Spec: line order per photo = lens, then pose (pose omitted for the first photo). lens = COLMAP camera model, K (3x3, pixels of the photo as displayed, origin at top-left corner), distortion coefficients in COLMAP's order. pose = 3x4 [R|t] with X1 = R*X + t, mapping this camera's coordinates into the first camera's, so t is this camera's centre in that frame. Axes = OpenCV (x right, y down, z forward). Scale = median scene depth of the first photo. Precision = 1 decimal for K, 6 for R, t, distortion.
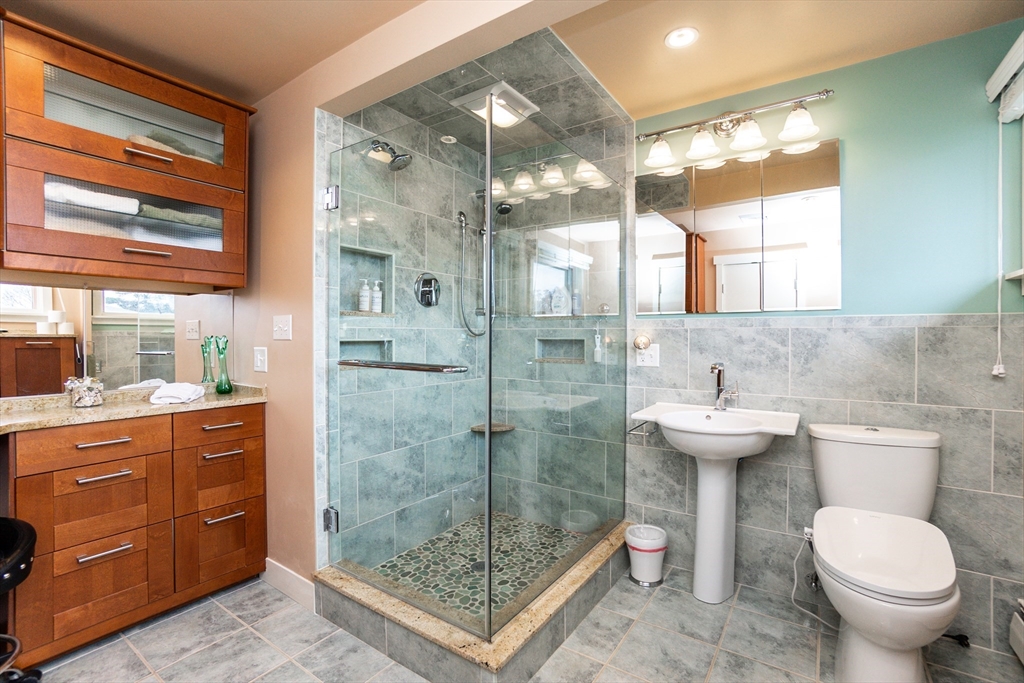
lens RADIAL K [[451.0, 0, 512.0], [0, 451.0, 341.5], [0, 0, 1]] dist [-0.049200, 0.011958]
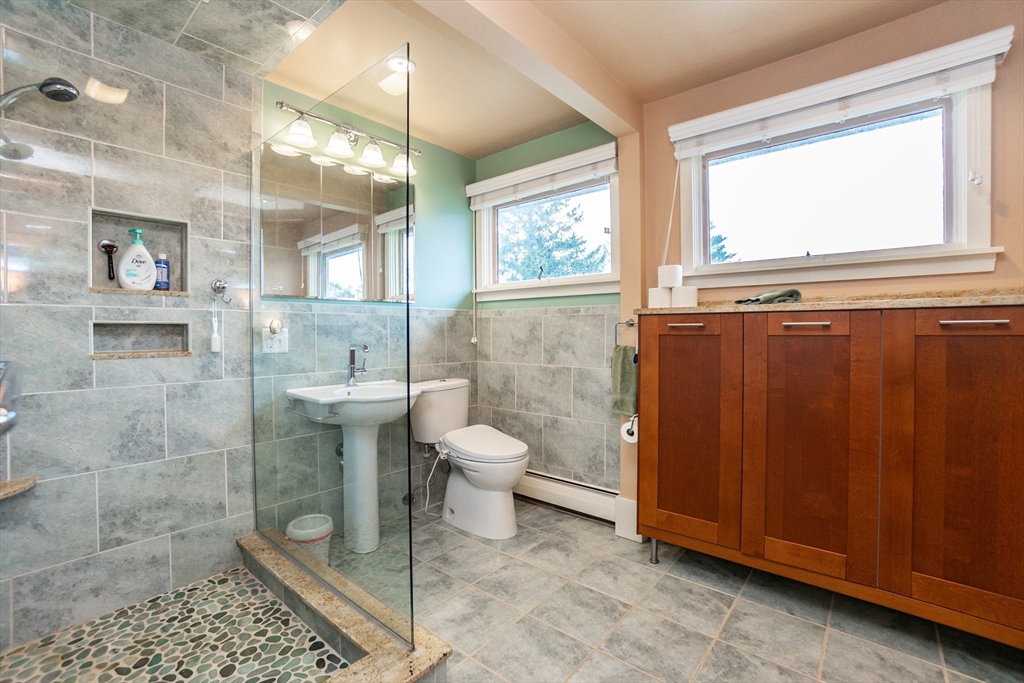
lens RADIAL K [[462.3, 0, 511.1], [0, 462.3, 328.1], [0, 0, 1]] dist [-0.077275, 0.025450]
pose [[0.098106, -0.000591, 0.995176, -0.600621], [0.011946, 0.999928, -0.000584, 0.011022], [-0.995104, 0.011946, 0.098106, 0.443500]]
